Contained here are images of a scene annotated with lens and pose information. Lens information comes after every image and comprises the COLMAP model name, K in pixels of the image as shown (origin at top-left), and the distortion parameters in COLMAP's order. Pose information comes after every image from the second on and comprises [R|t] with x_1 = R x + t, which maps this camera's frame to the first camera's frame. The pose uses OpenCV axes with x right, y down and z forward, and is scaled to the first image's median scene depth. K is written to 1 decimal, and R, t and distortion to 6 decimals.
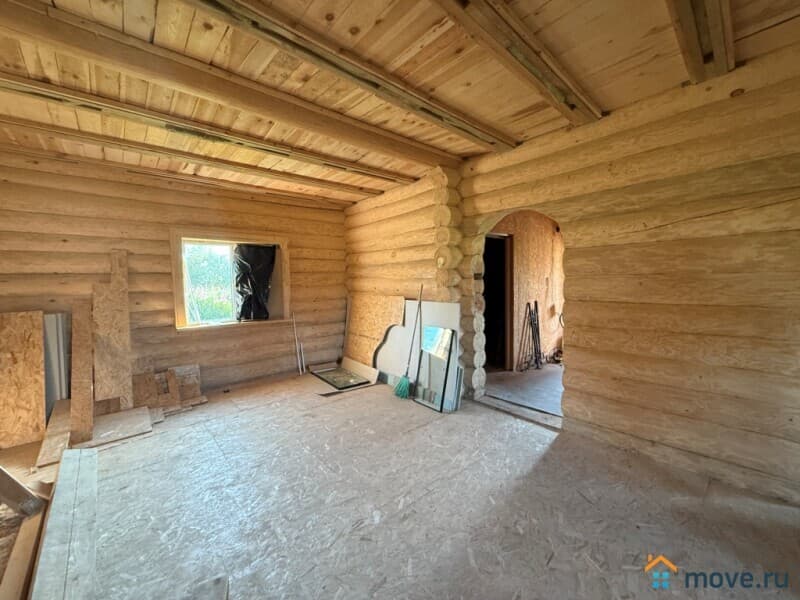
lens RADIAL K [[318.3, 0, 396.7], [0, 318.3, 299.2], [0, 0, 1]] dist [-0.001566, 0.000434]
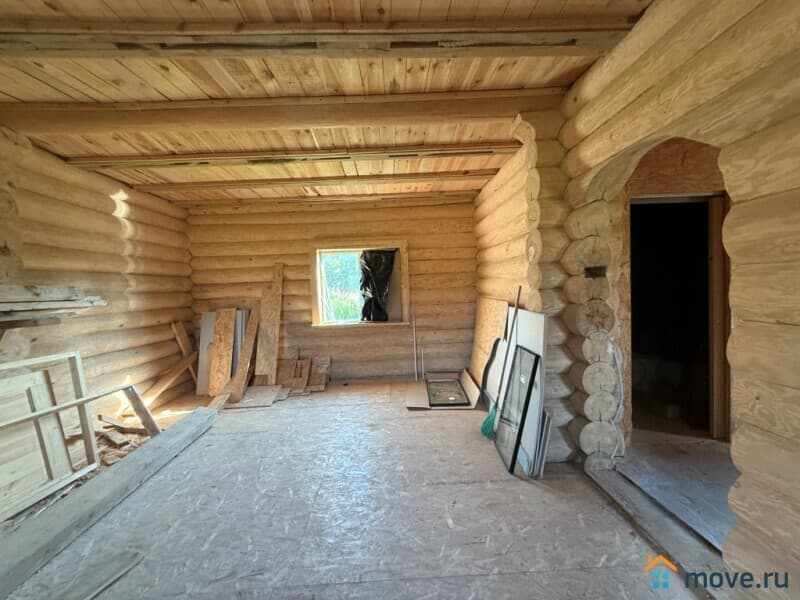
lens RADIAL K [[318.3, 0, 396.7], [0, 318.3, 299.2], [0, 0, 1]] dist [-0.001566, 0.000434]
pose [[0.771776, 0.011528, -0.635790, 0.333141], [-0.011683, 0.999924, 0.003949, -0.016114], [0.635787, 0.004381, 0.771852, 0.274582]]
